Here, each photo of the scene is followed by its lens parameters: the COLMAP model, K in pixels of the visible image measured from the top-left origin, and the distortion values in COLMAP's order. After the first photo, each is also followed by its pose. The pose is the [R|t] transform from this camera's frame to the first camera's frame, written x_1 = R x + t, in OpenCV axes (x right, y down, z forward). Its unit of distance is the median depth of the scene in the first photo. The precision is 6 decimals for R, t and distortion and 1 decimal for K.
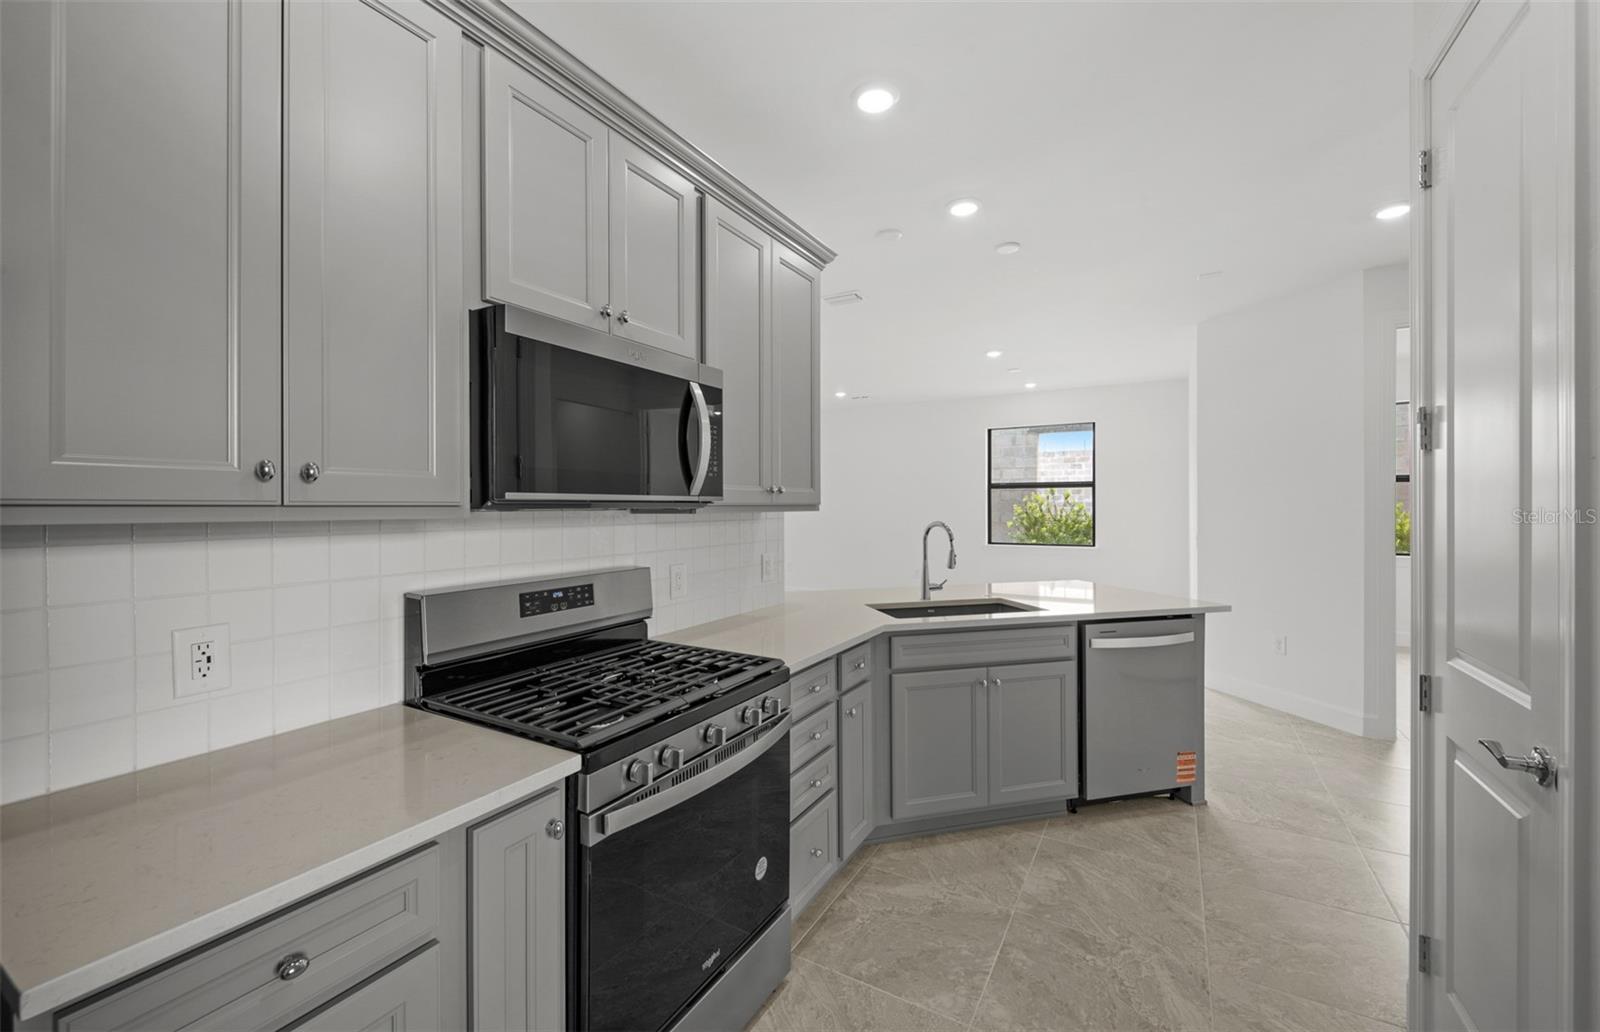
lens RADIAL K [[628.7, 0, 799.1], [0, 628.7, 505.9], [0, 0, 1]] dist [0.002659, -0.000073]
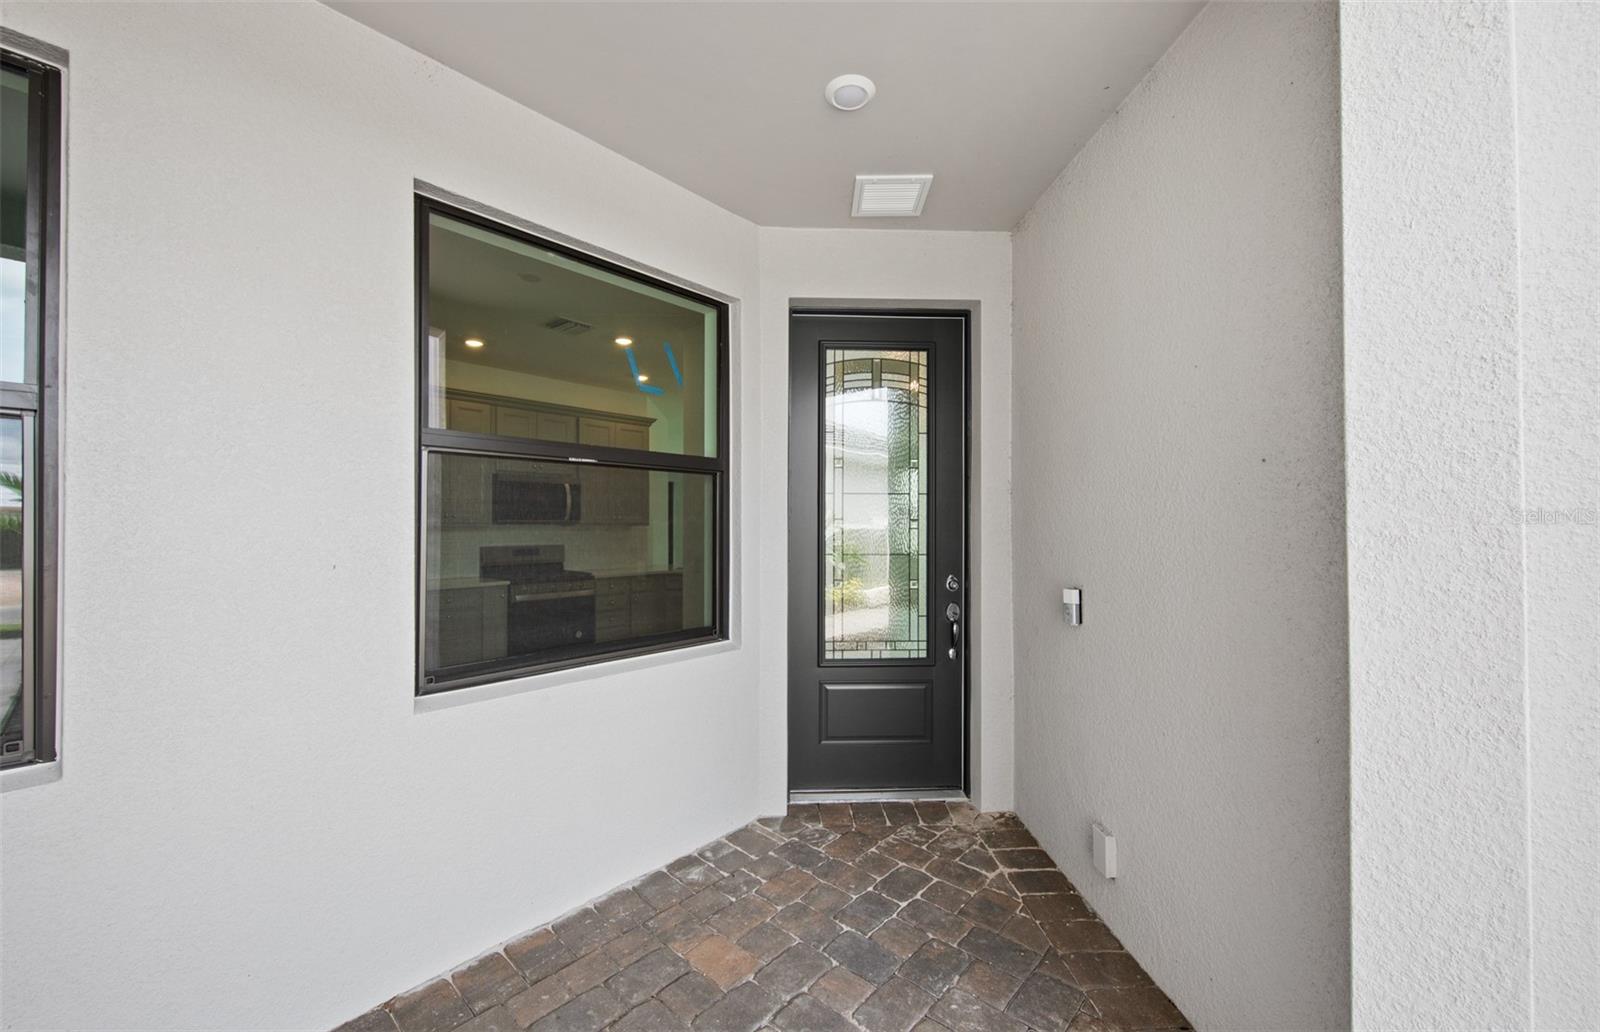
lens RADIAL K [[628.7, 0, 799.1], [0, 628.7, 505.9], [0, 0, 1]] dist [0.002659, -0.000073]
pose [[0.982186, -0.000573, -0.187910, 1.539478], [-0.003414, 0.999776, -0.020891, -0.023853], [0.187879, 0.021160, 0.981964, -1.840166]]
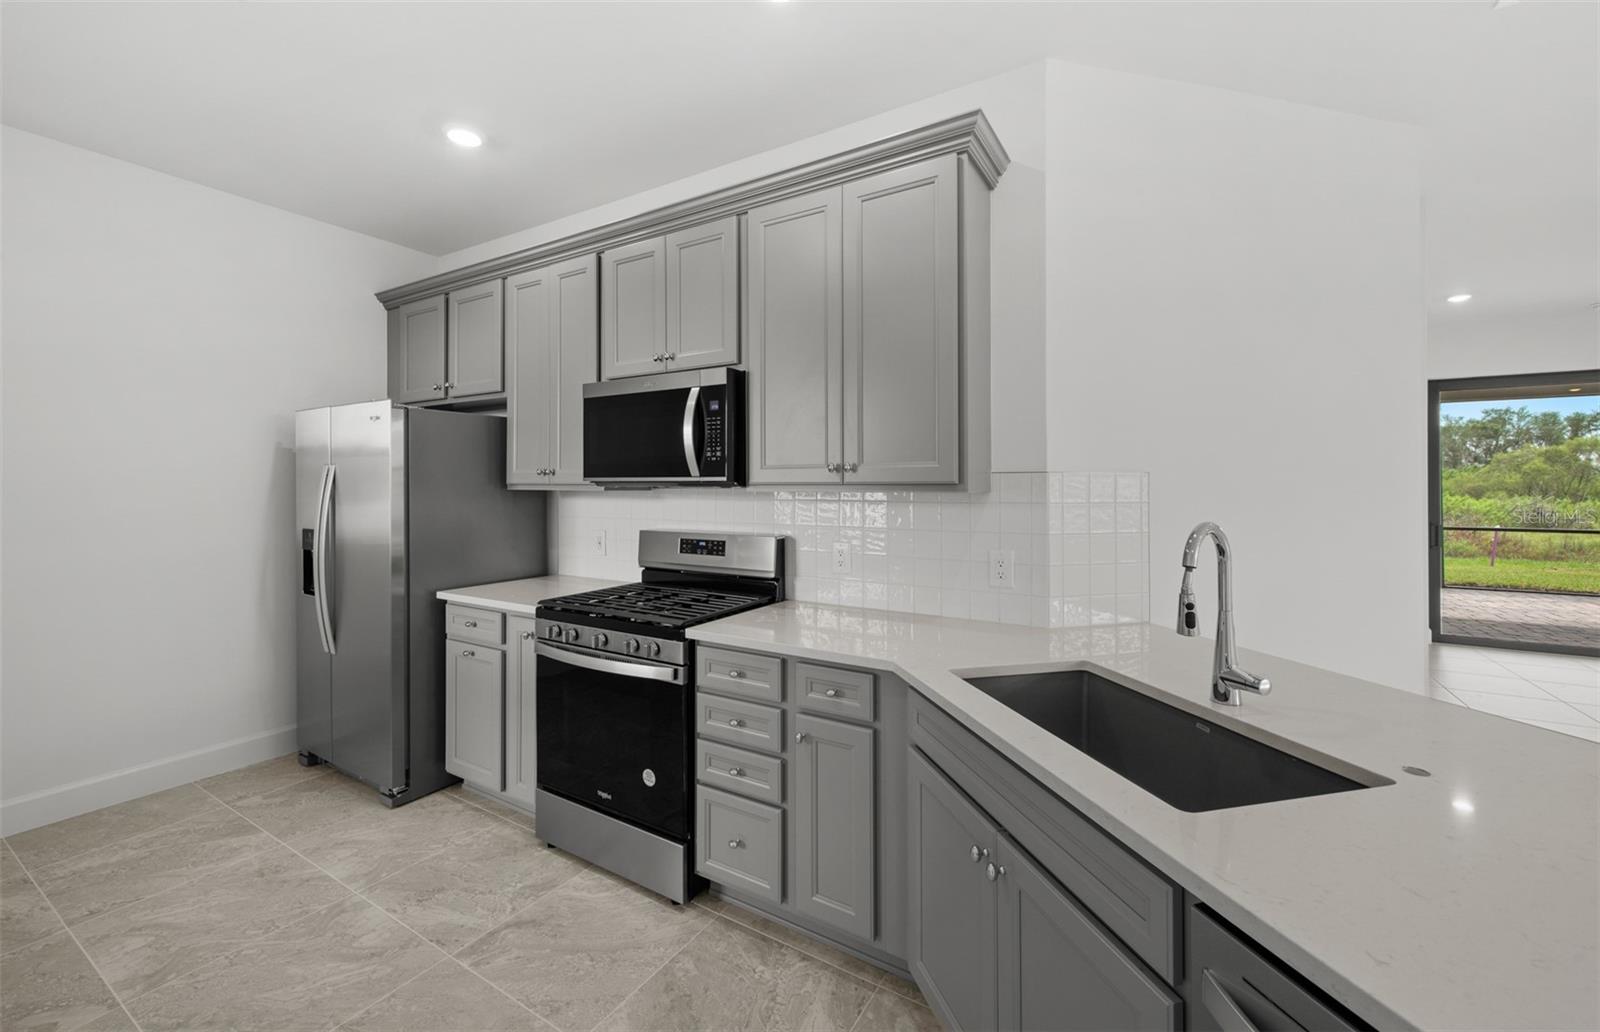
lens RADIAL K [[642.9, 0, 806.1], [0, 642.9, 484.8], [0, 0, 1]] dist [0.007221, -0.000076]
pose [[-0.012426, -0.000908, -0.999922, 1.120402], [-0.004133, 0.999991, -0.000856, 0.000241], [0.999914, 0.004122, -0.012430, 1.231140]]
